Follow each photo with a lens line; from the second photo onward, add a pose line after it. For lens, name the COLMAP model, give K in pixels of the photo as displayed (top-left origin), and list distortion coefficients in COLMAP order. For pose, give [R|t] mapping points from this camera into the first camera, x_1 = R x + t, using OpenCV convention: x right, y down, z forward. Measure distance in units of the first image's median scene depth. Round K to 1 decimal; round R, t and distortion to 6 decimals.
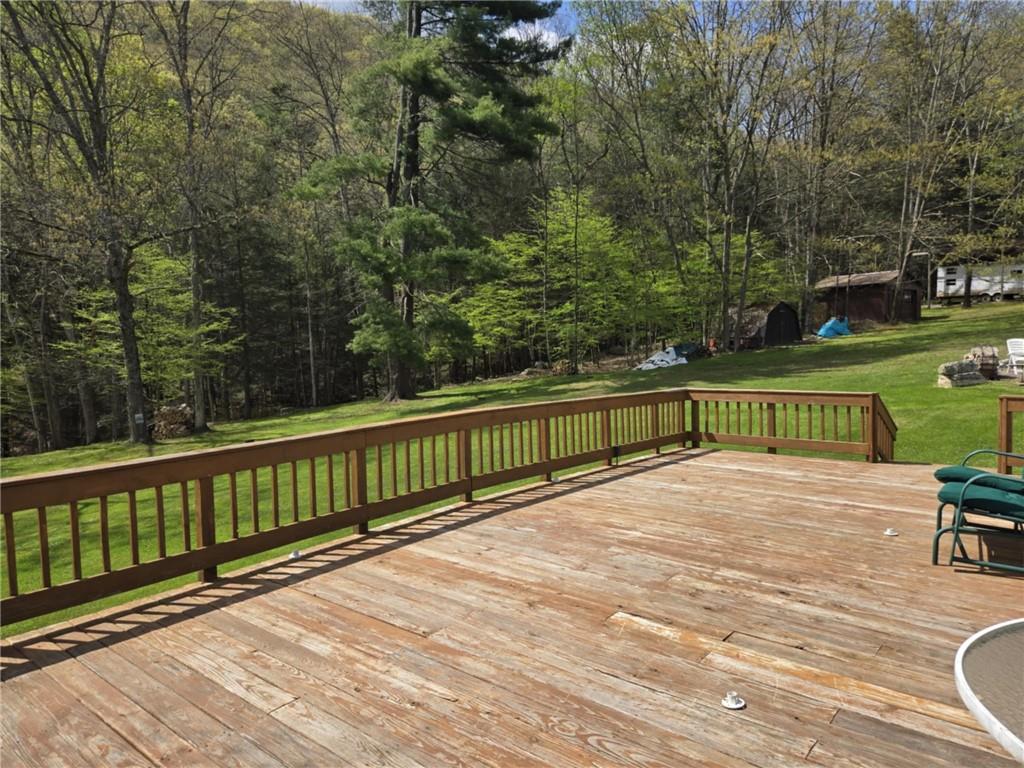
lens RADIAL K [[684.4, 0, 514.1], [0, 684.4, 379.5], [0, 0, 1]] dist [0.097907, -0.075655]
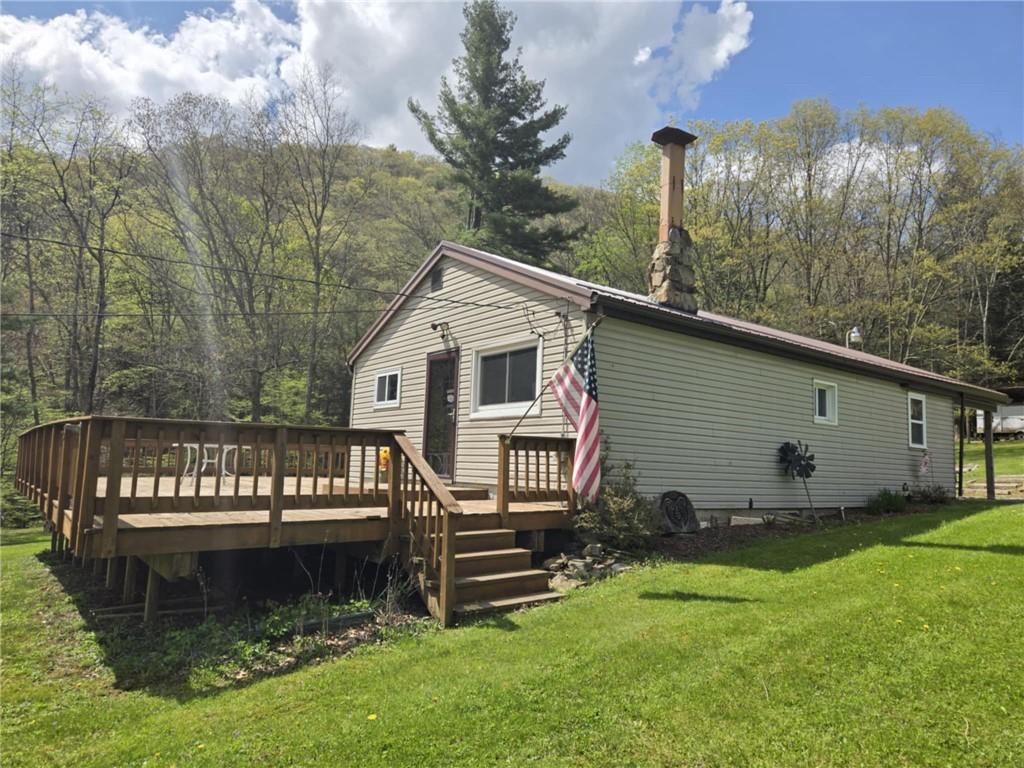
lens RADIAL K [[686.7, 0, 512.0], [0, 686.7, 384.0], [0, 0, 1]] dist [0.089586, -0.084357]
pose [[0.974065, 0.024532, -0.224936, 0.245660], [-0.062254, 0.984796, -0.162177, 0.034511], [0.217538, 0.171974, 0.960782, -0.247379]]
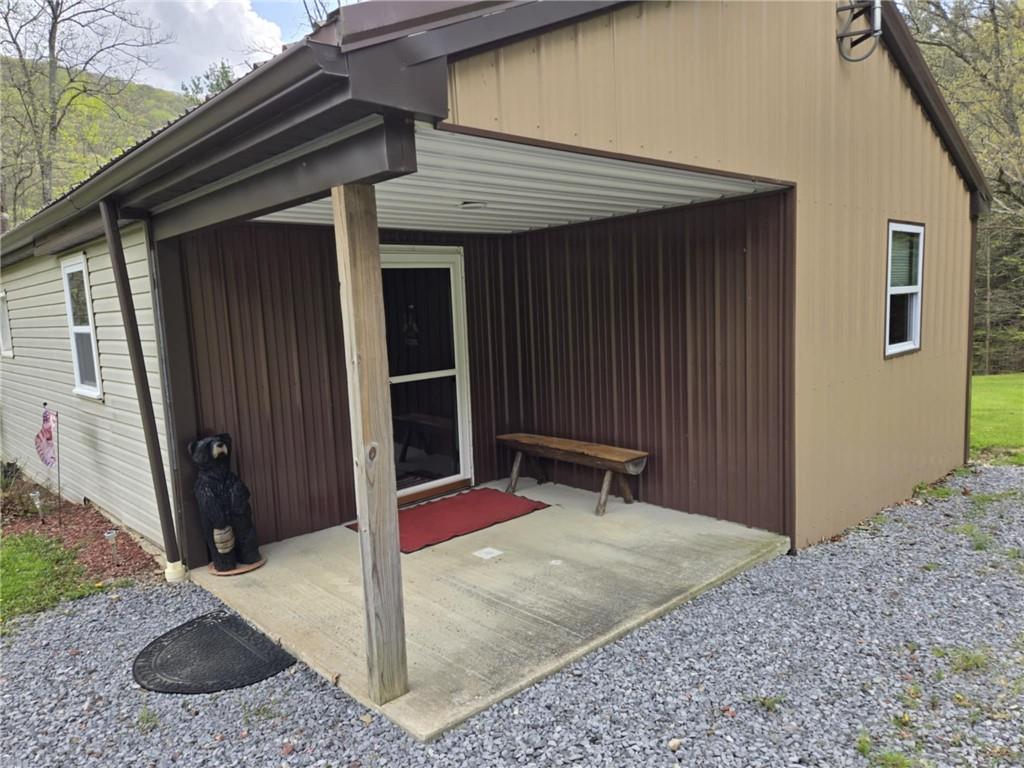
lens RADIAL K [[684.4, 0, 514.1], [0, 684.4, 379.5], [0, 0, 1]] dist [0.097907, -0.075655]
pose [[-0.115541, 0.133204, -0.984331, 0.514392], [0.005006, 0.991033, 0.133524, -0.029650], [0.993290, 0.010500, -0.115171, 0.278692]]
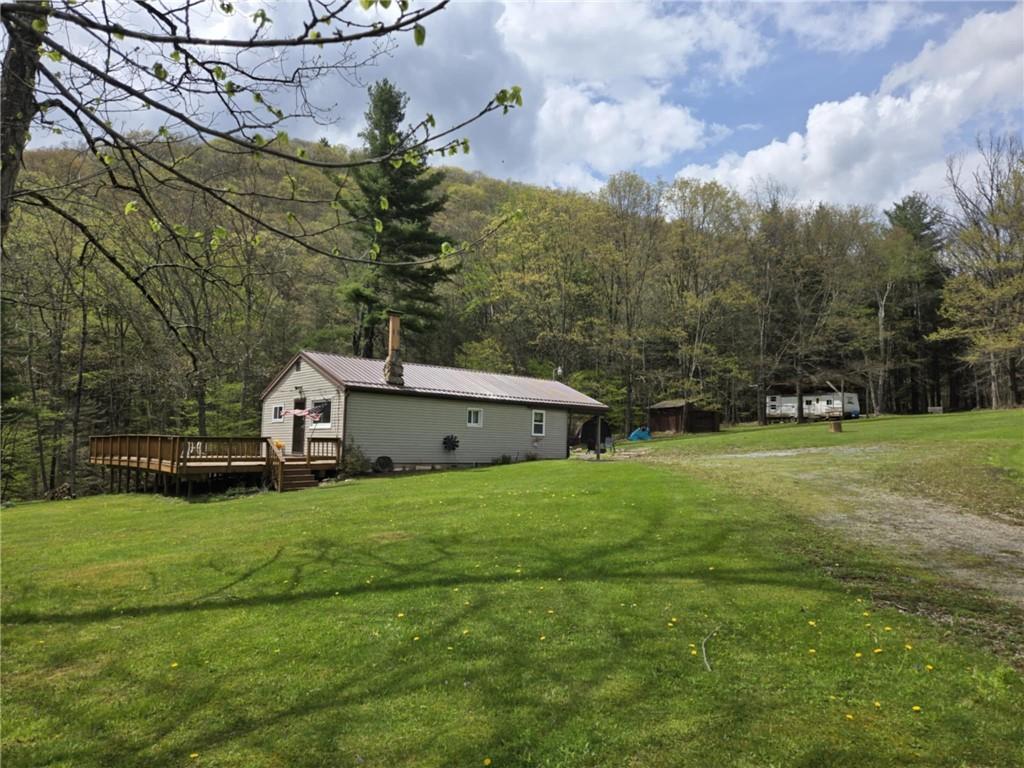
lens RADIAL K [[686.7, 0, 512.0], [0, 686.7, 384.0], [0, 0, 1]] dist [0.089586, -0.084357]
pose [[0.988906, 0.023805, -0.146620, 0.459520], [-0.044650, 0.989064, -0.140568, 0.047229], [0.141670, 0.145555, 0.979154, -0.619078]]
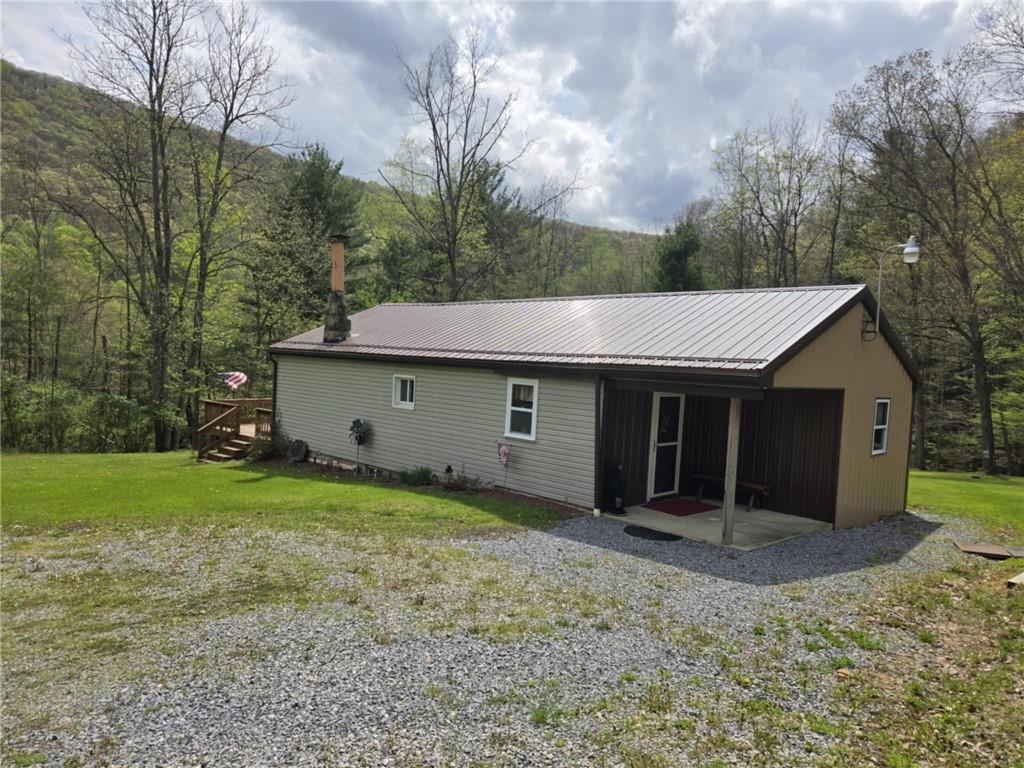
lens RADIAL K [[686.7, 0, 512.0], [0, 686.7, 384.0], [0, 0, 1]] dist [0.089586, -0.084357]
pose [[-0.087464, 0.048852, -0.994969, 0.711467], [-0.092090, 0.994123, 0.056906, -0.052101], [0.991902, 0.096604, -0.082452, 0.190742]]
